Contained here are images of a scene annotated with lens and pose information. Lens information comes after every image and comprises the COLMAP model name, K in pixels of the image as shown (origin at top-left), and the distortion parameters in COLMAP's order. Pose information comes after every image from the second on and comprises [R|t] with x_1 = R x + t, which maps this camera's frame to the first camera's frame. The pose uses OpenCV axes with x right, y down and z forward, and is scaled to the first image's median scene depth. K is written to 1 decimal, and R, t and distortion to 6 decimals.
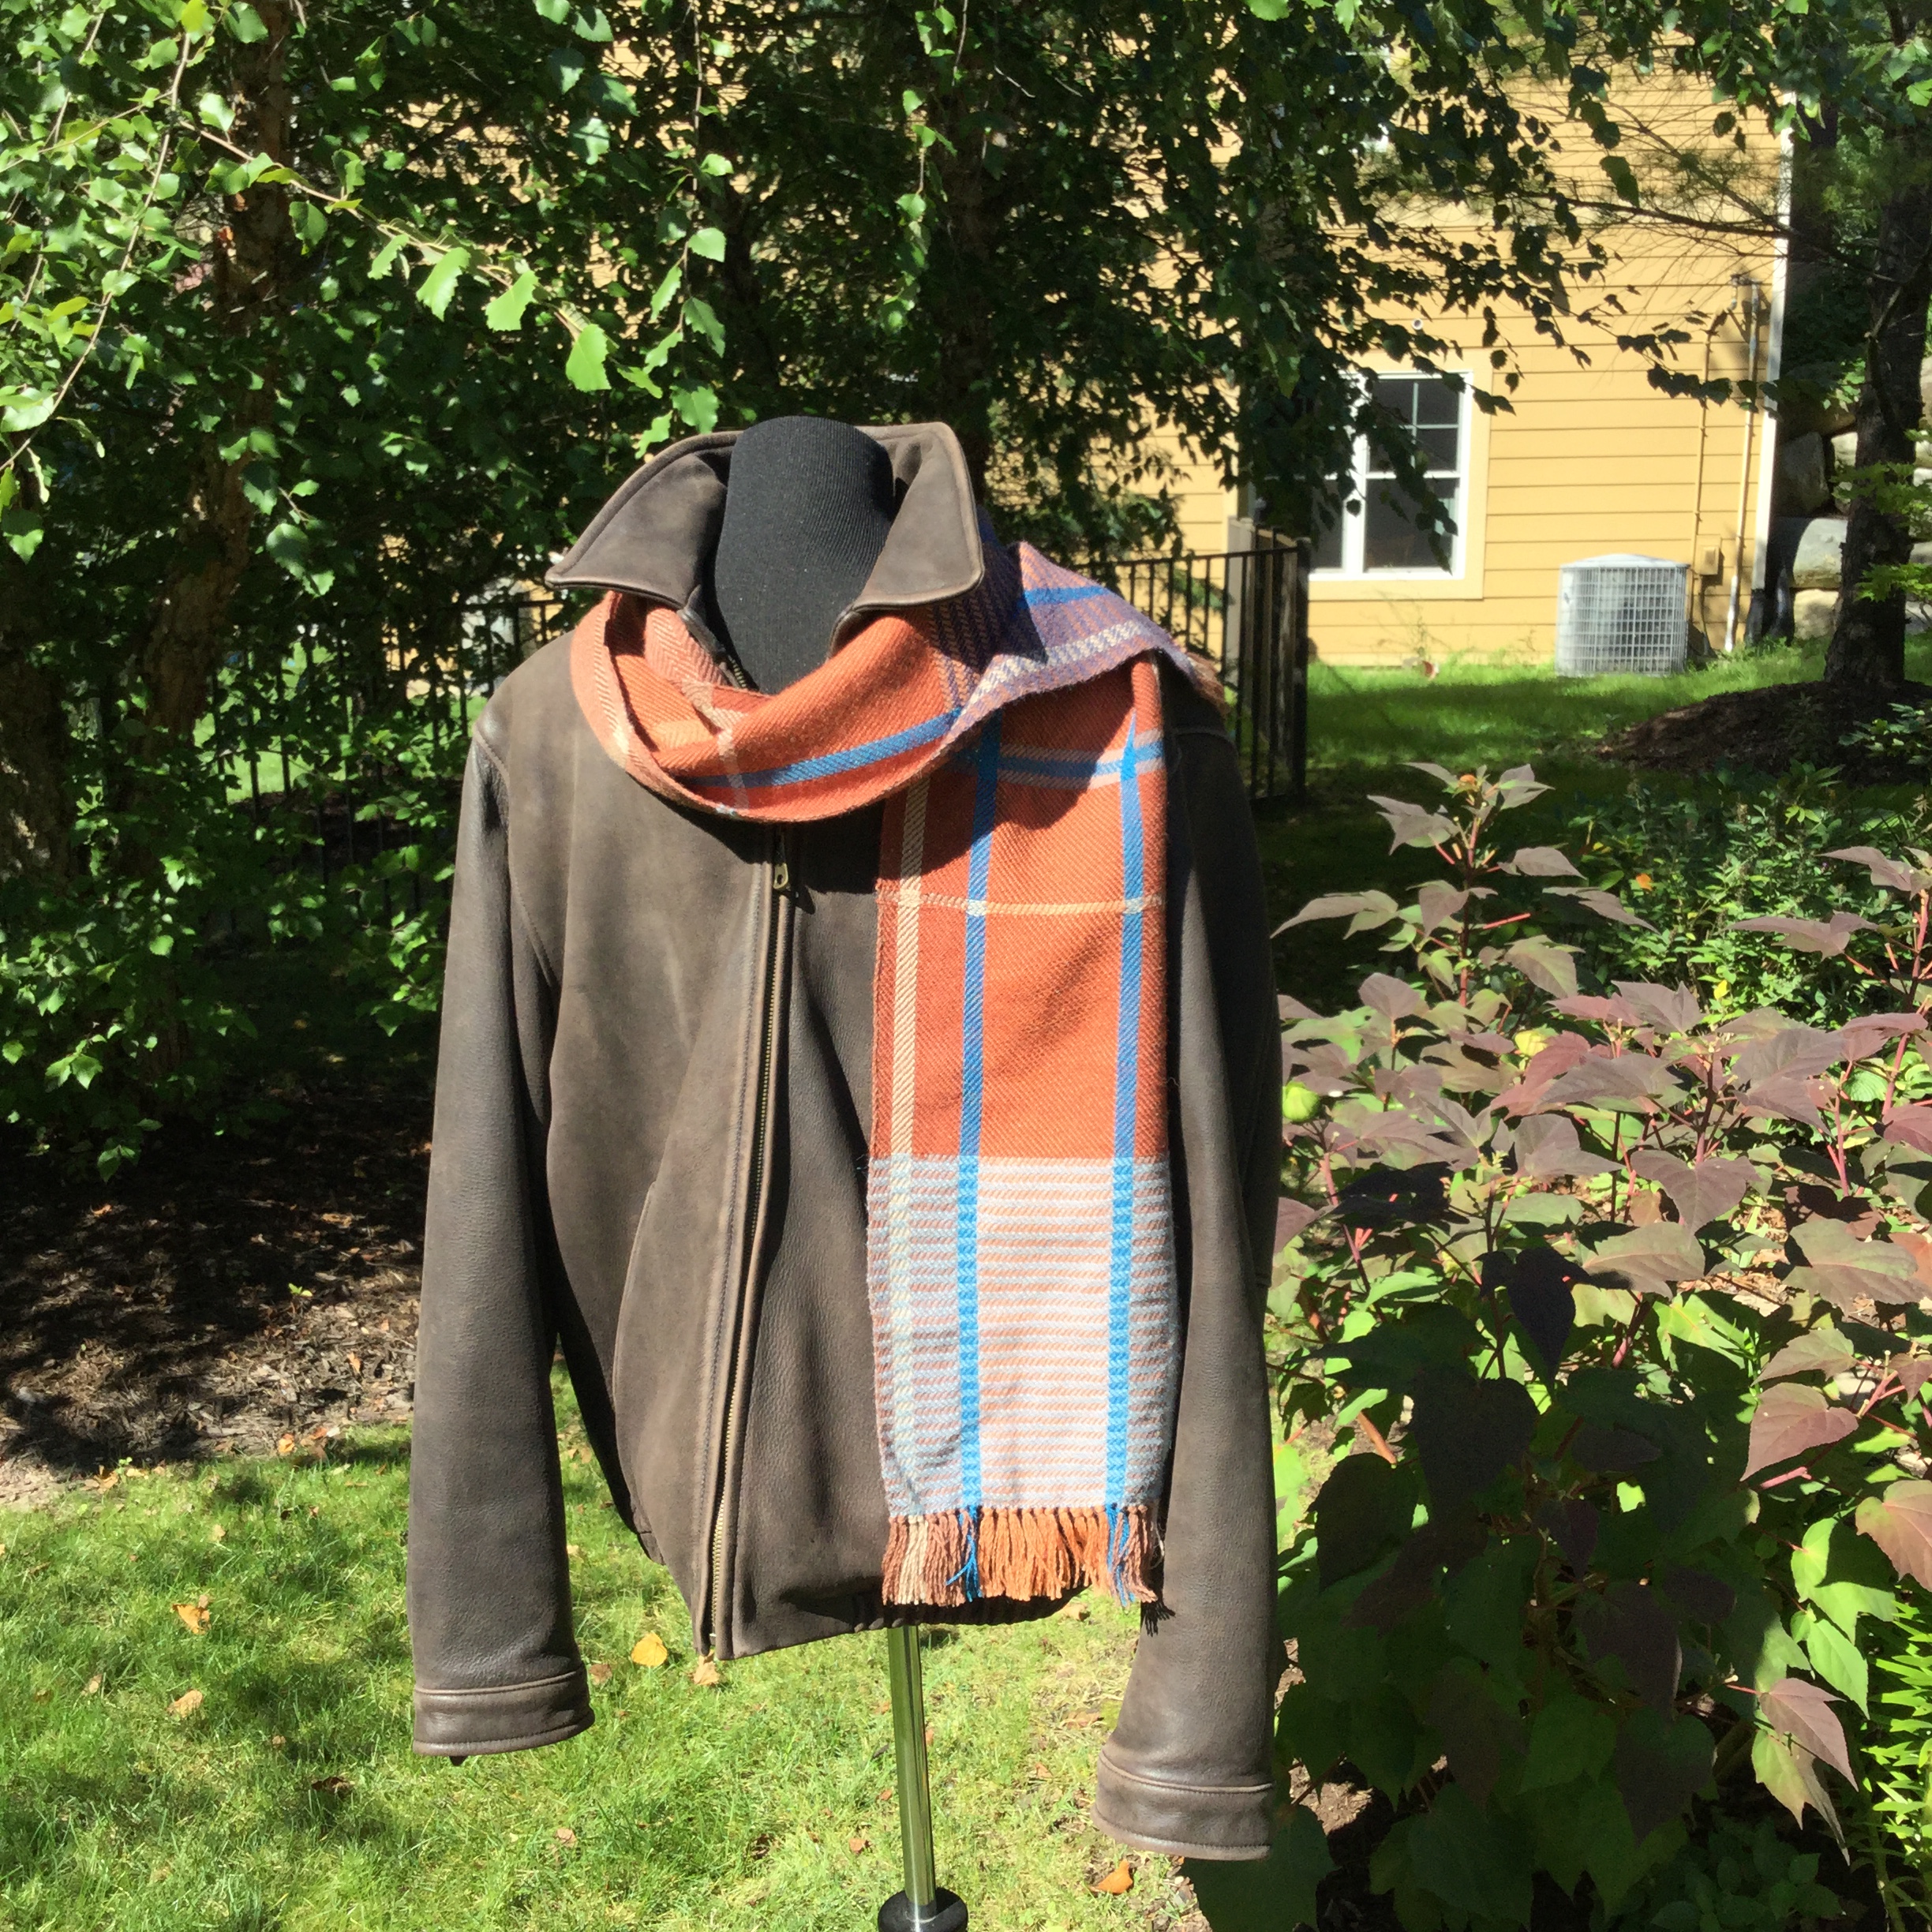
lens RADIAL K [[2239.9, 0, 966.0], [0, 2239.9, 966.0], [0, 0, 1]] dist [0.001443, 0.004704]
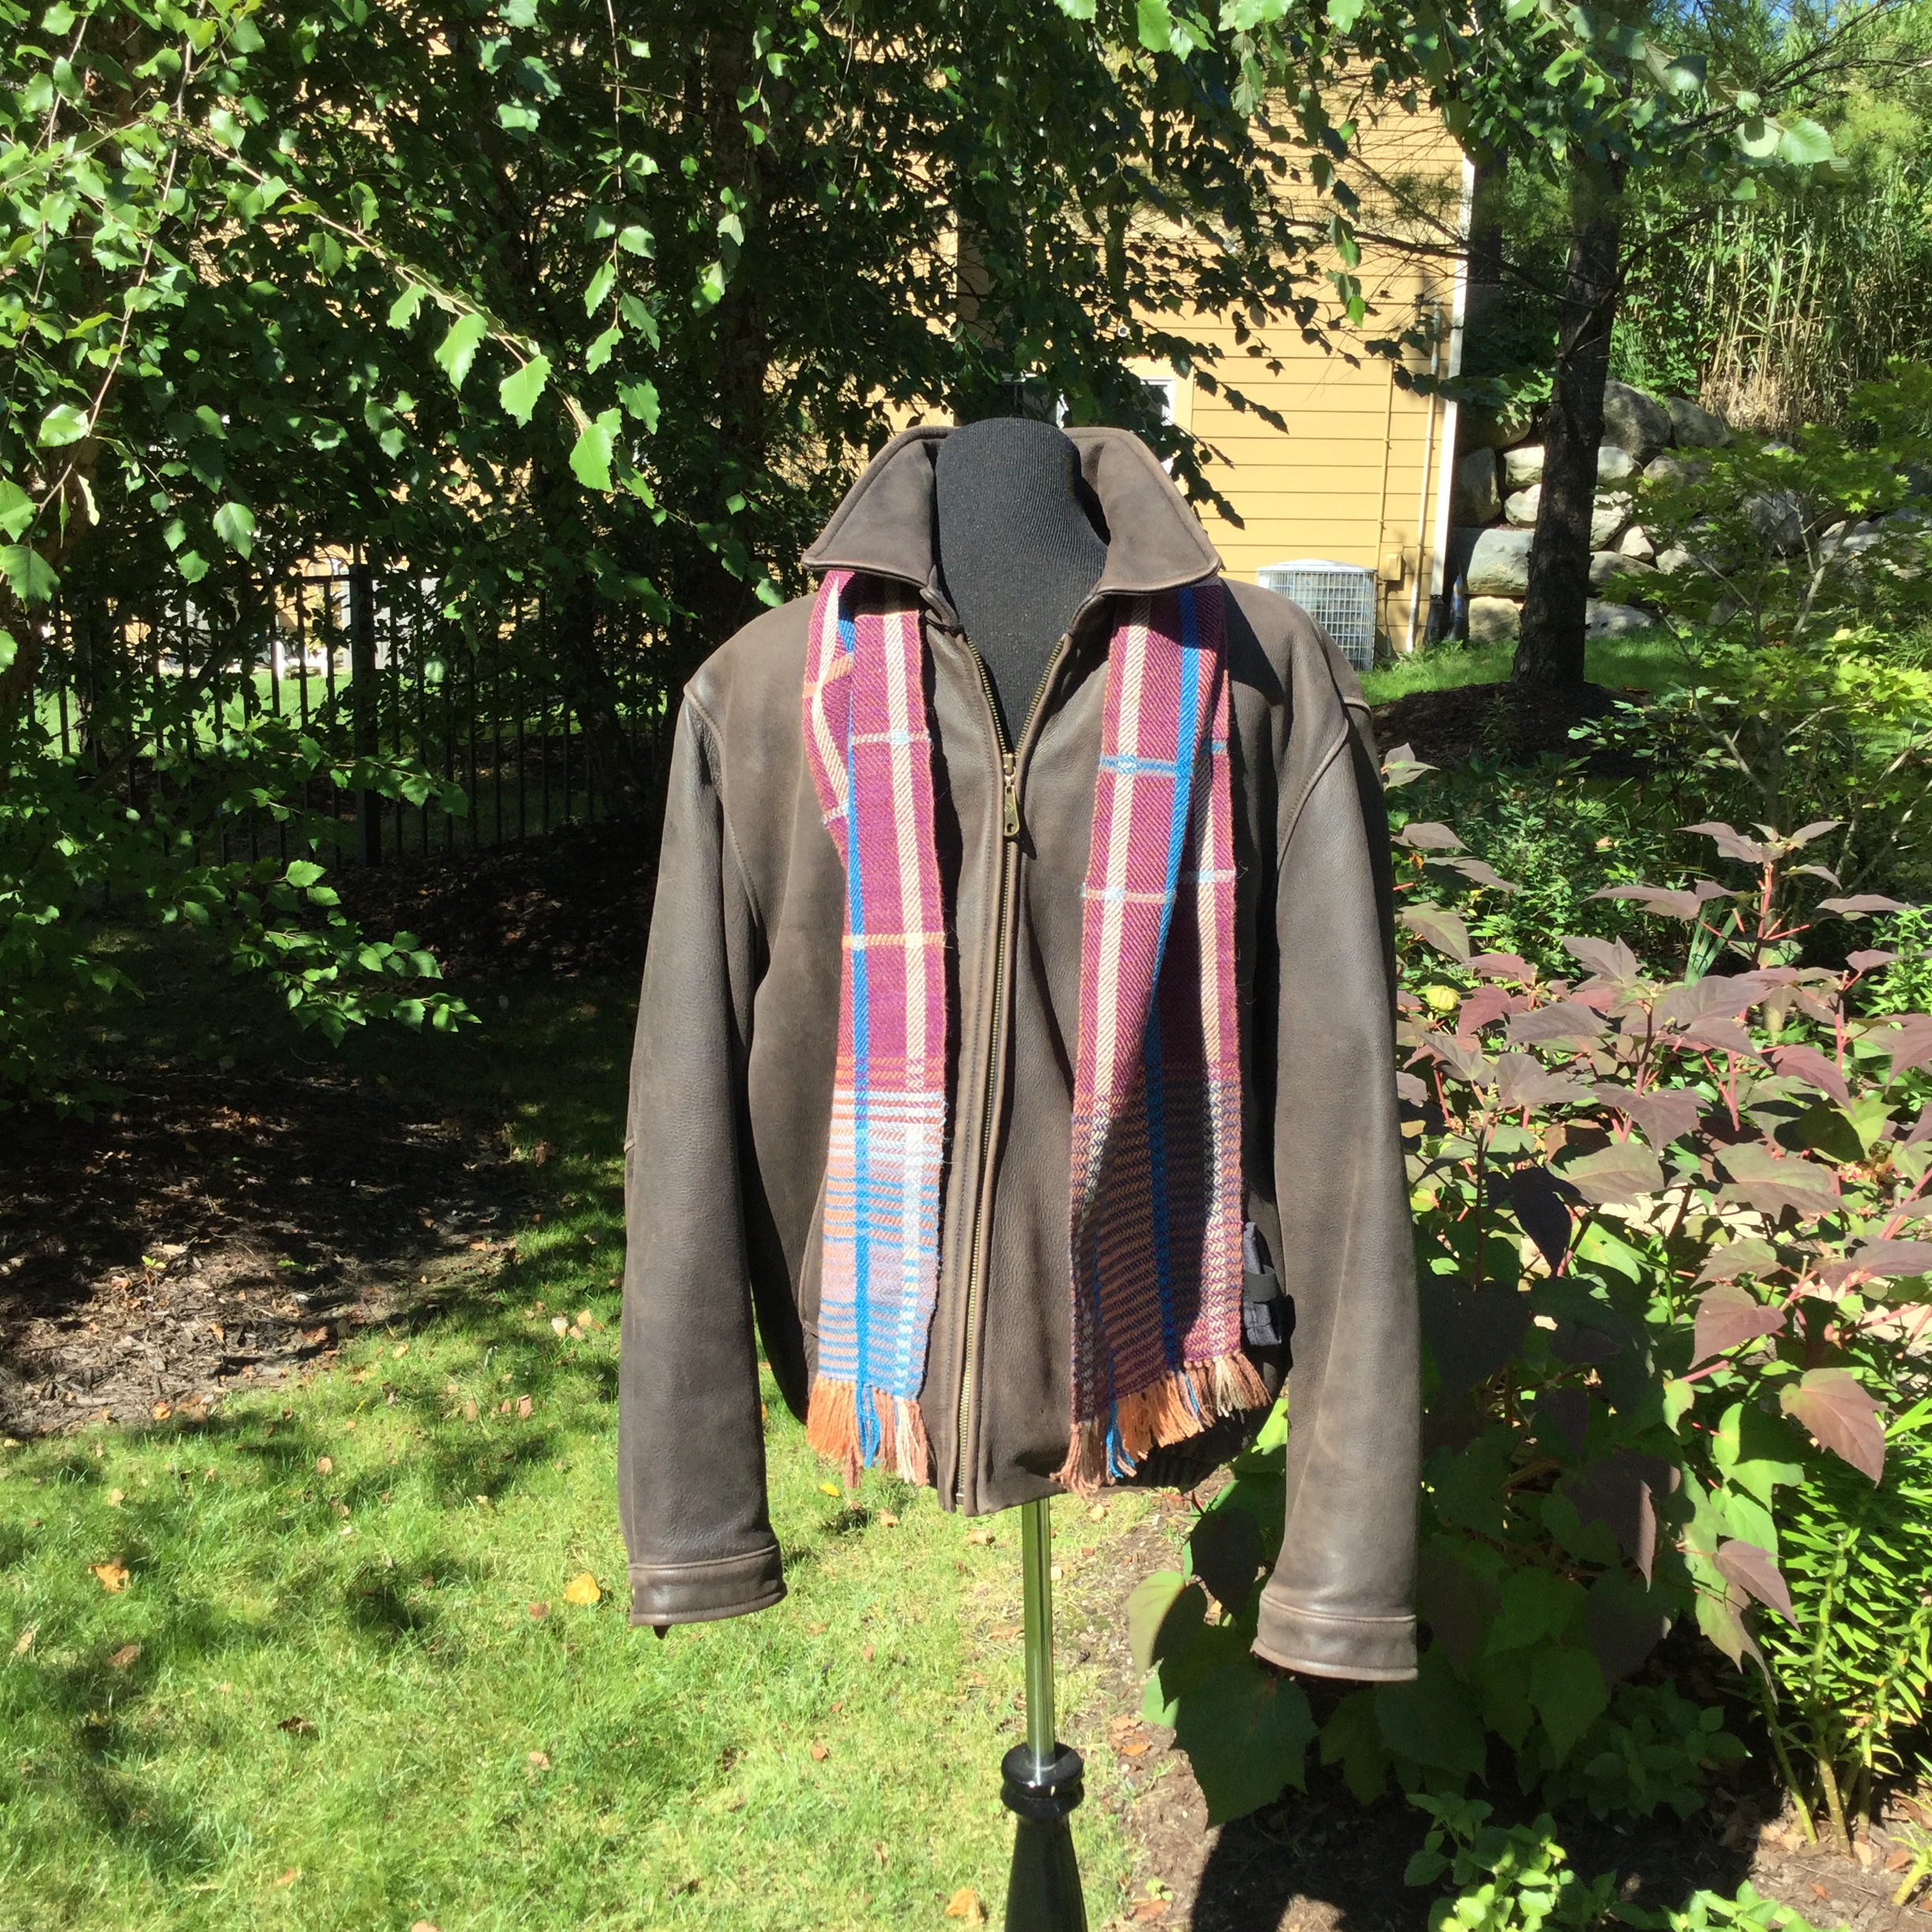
lens RADIAL K [[2188.4, 0, 966.0], [0, 2188.4, 966.0], [0, 0, 1]] dist [0.001915, 0.061061]
pose [[0.992152, -0.002954, 0.125003, -0.106635], [0.002118, 0.999974, 0.006822, 0.010317], [-0.125020, -0.006503, 0.992133, -0.040964]]
